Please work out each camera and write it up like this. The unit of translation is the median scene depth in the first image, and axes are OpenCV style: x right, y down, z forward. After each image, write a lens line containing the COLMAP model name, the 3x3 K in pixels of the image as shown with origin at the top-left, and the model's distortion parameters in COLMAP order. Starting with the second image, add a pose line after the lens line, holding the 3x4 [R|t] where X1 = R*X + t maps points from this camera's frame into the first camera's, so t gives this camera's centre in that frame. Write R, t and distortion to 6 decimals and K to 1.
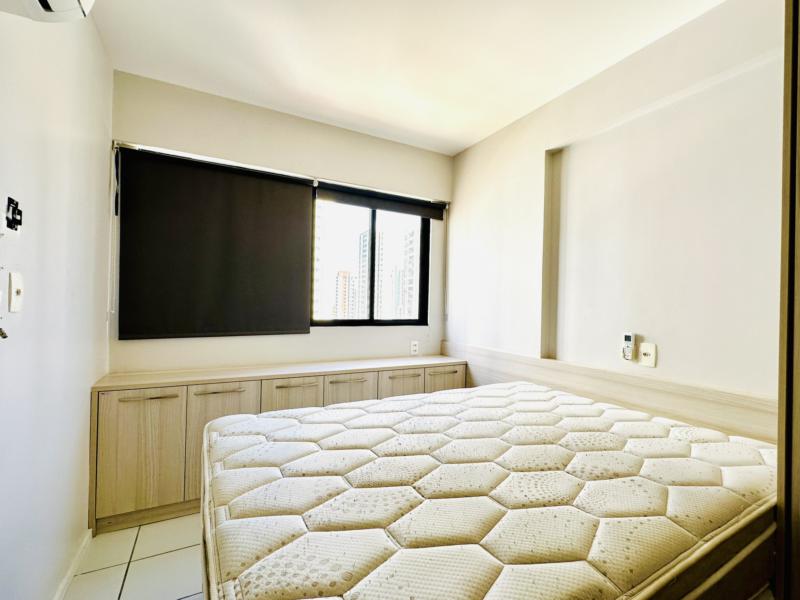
lens RADIAL K [[365.8, 0, 400.0], [0, 365.8, 300.0], [0, 0, 1]] dist [0.001680, 0.001194]
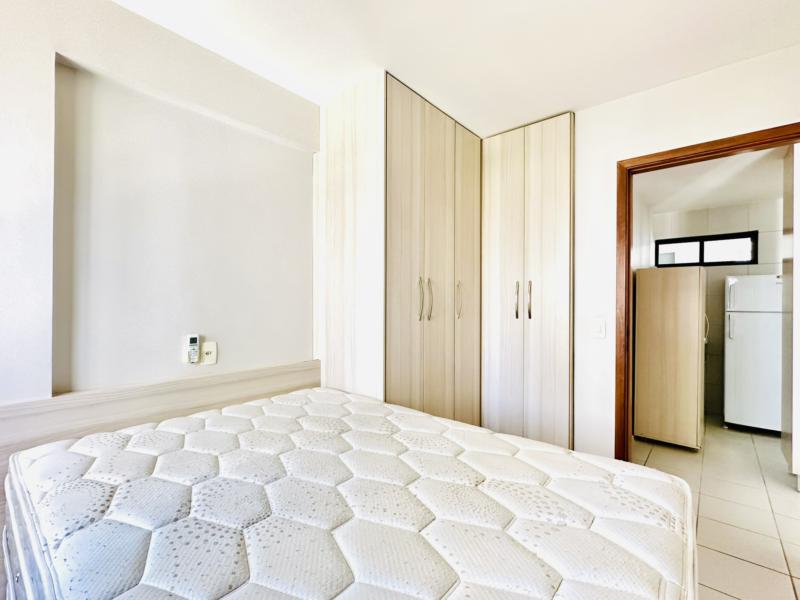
lens RADIAL K [[365.8, 0, 400.0], [0, 365.8, 300.0], [0, 0, 1]] dist [0.001680, 0.001194]
pose [[-0.351524, -0.023049, 0.935895, -0.460445], [-0.019487, 0.999660, 0.017300, -0.028580], [-0.935976, -0.012156, -0.351854, 0.832573]]
